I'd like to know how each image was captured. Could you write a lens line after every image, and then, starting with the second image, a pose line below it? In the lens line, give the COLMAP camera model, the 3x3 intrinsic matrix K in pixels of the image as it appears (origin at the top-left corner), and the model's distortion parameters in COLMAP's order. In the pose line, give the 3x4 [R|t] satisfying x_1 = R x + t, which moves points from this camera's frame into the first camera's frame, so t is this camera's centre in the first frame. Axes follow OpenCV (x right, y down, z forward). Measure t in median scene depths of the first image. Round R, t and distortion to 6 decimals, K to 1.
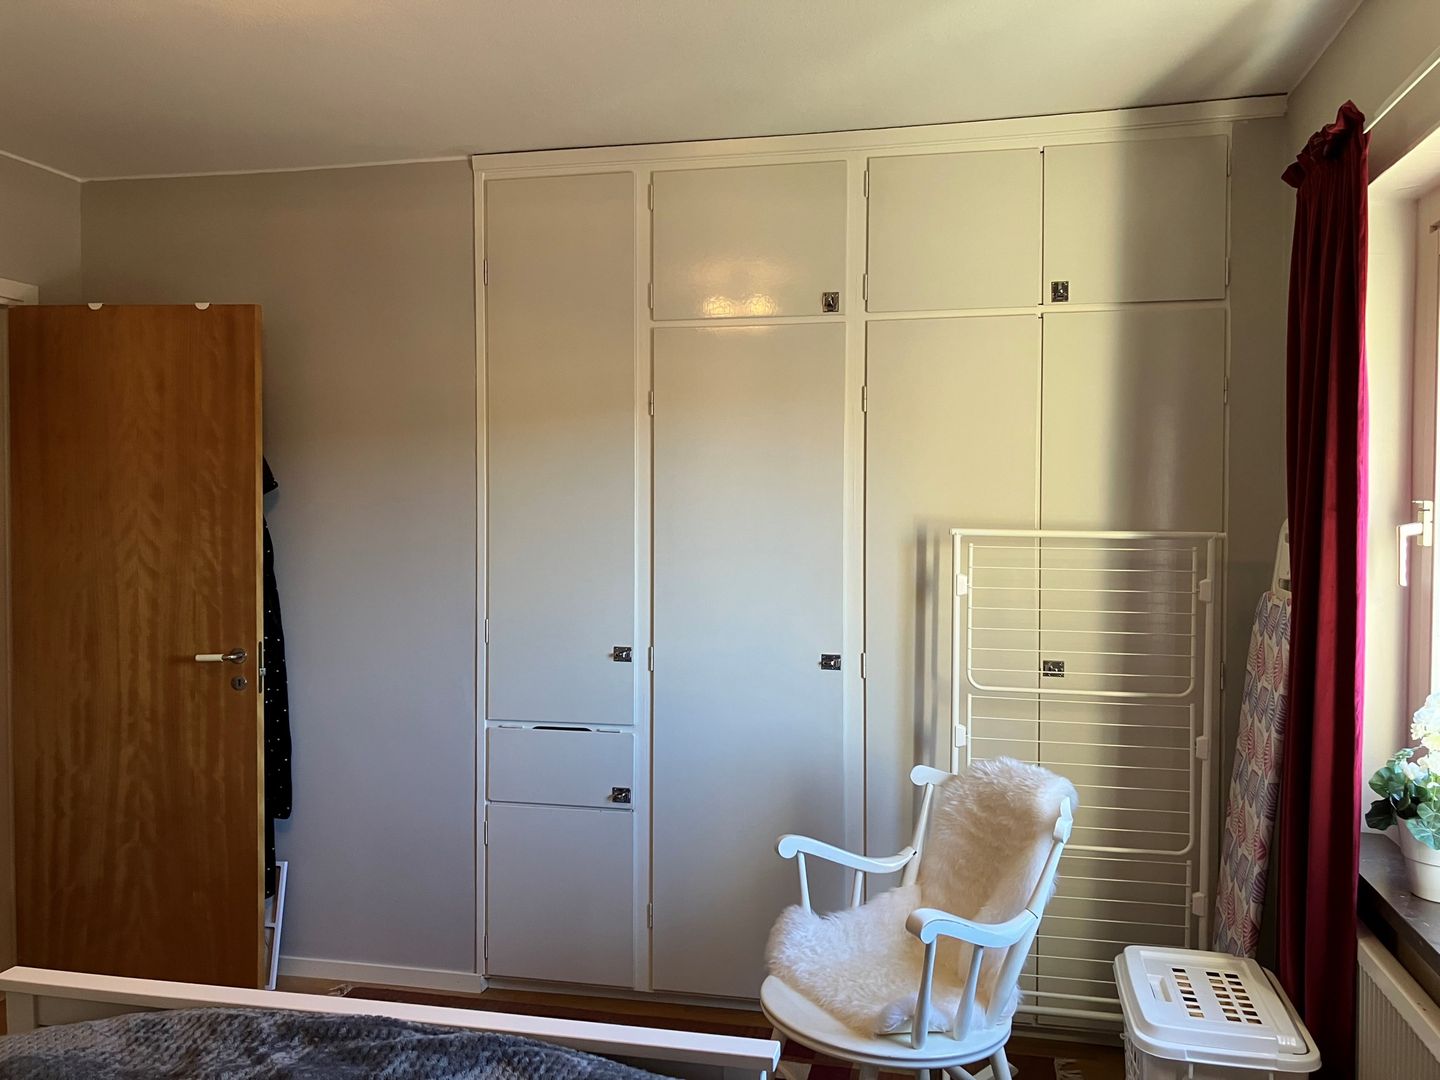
lens RADIAL K [[1192.1, 0, 716.1], [0, 1192.1, 544.2], [0, 0, 1]] dist [0.087004, -0.094492]
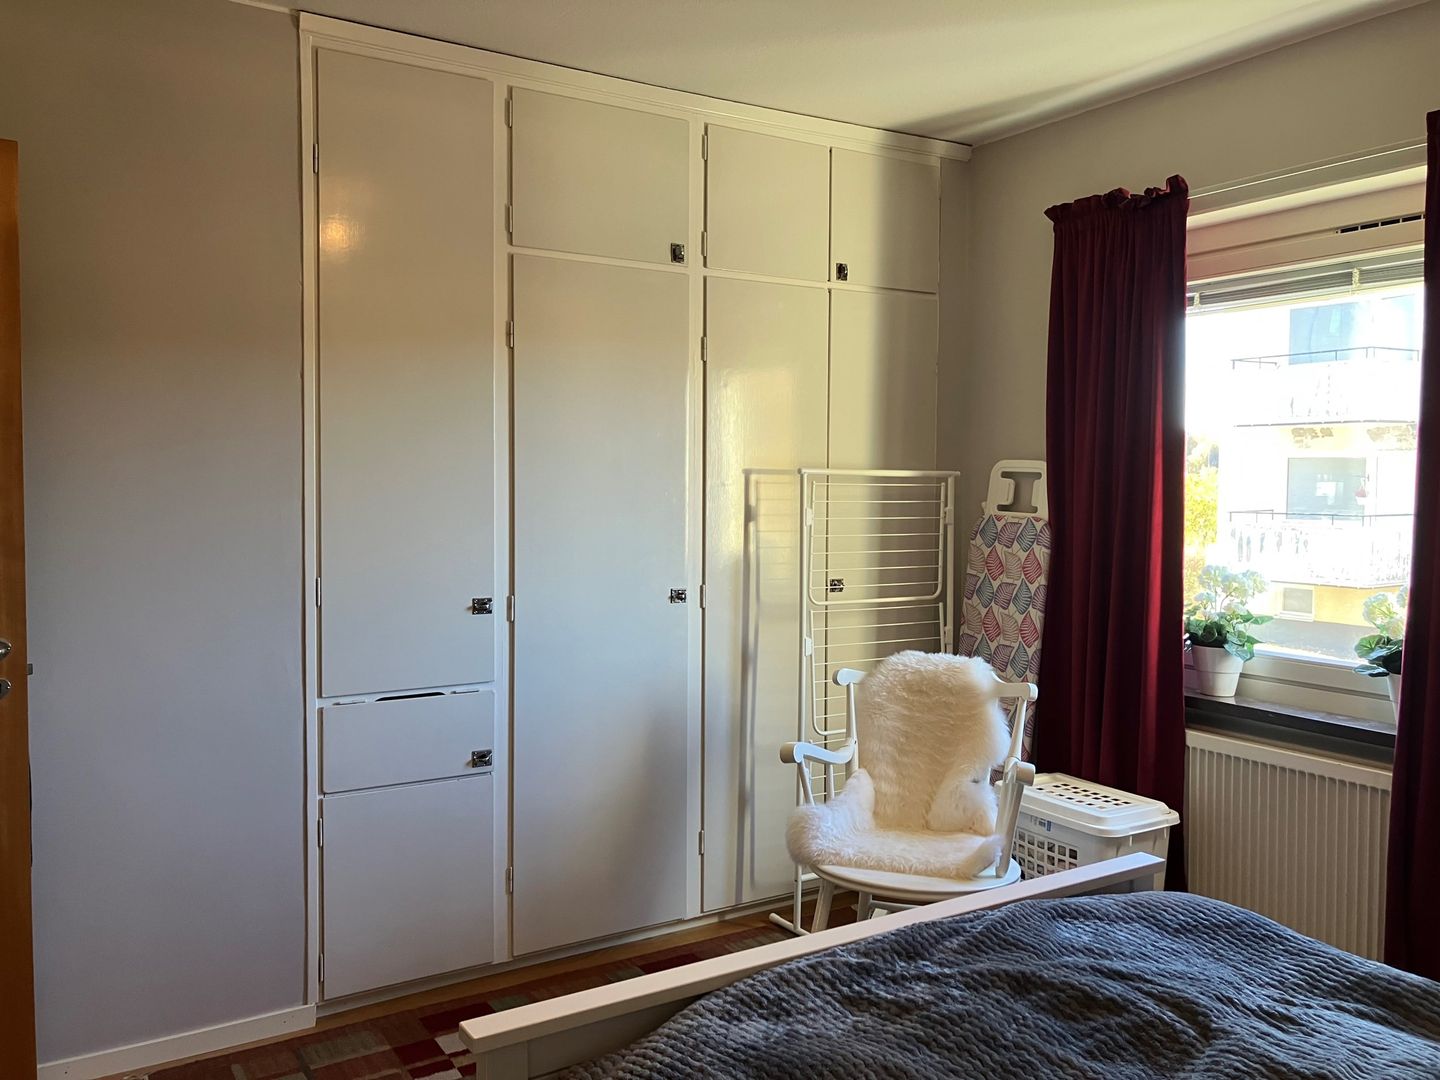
lens RADIAL K [[1192.1, 0, 728.0], [0, 1192.1, 533.6], [0, 0, 1]] dist [0.087004, -0.094492]
pose [[0.705633, -0.034418, 0.707741, -0.641793], [0.022272, 0.999403, 0.026396, 0.017776], [-0.708227, -0.002863, 0.705979, 0.230283]]
